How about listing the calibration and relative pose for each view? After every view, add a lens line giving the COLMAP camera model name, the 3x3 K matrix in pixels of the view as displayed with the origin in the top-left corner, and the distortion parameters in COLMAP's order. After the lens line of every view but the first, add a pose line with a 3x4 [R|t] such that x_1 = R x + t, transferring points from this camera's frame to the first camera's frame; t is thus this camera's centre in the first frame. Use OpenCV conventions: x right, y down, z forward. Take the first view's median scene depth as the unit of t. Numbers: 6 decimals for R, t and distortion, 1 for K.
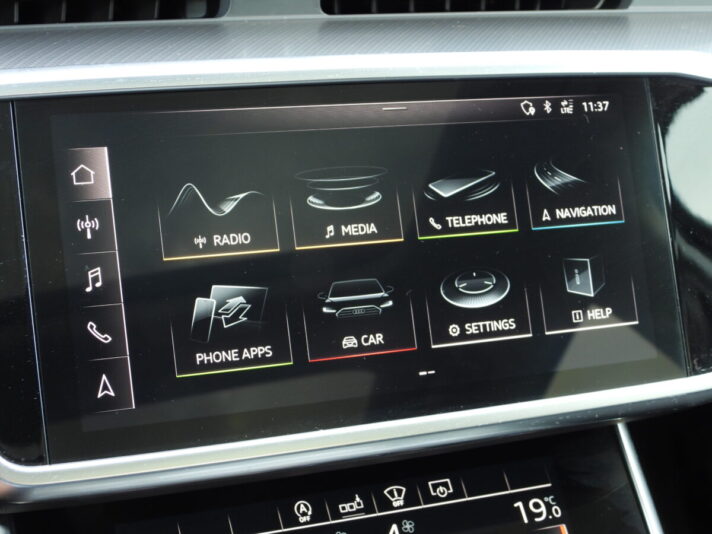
lens RADIAL K [[1347.2, 0, 357.4], [0, 1347.2, 270.0], [0, 0, 1]] dist [-0.120644, 0.000000]
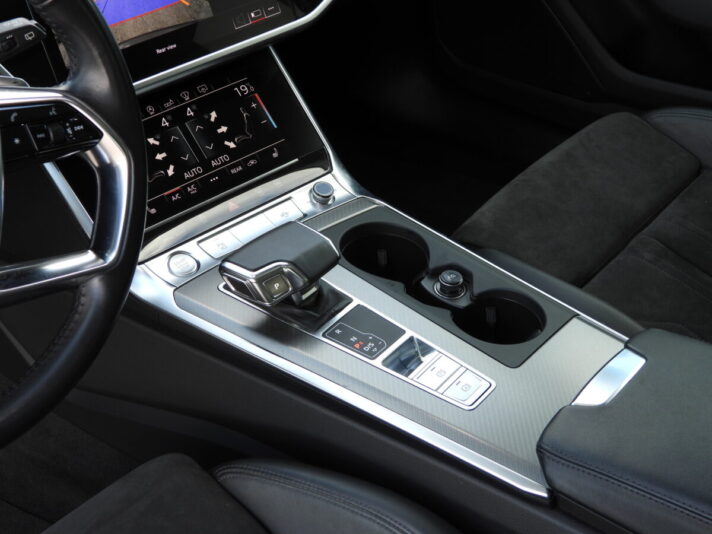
lens RADIAL K [[1232.1, 0, 355.0], [0, 1232.1, 263.8], [0, 0, 1]] dist [-0.028500, 0.000000]
pose [[0.935837, -0.249442, 0.248975, -0.310025], [0.171826, 0.939721, 0.295634, -0.143266], [-0.307711, -0.233885, 0.922286, -1.164883]]
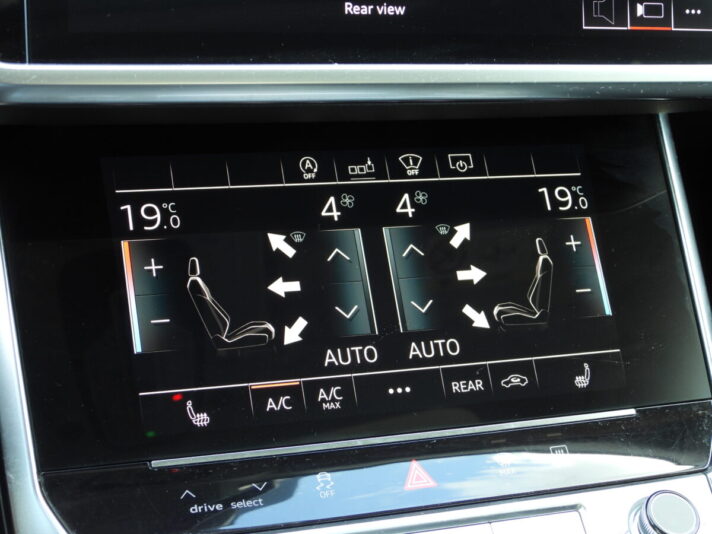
lens RADIAL K [[1347.2, 0, 355.4], [0, 1347.2, 266.6], [0, 0, 1]] dist [-0.120644, 0.000000]
pose [[0.995017, 0.099117, -0.010772, 0.007905], [-0.095895, 0.981002, 0.168637, 0.088421], [0.027282, -0.166764, 0.985619, 0.086187]]
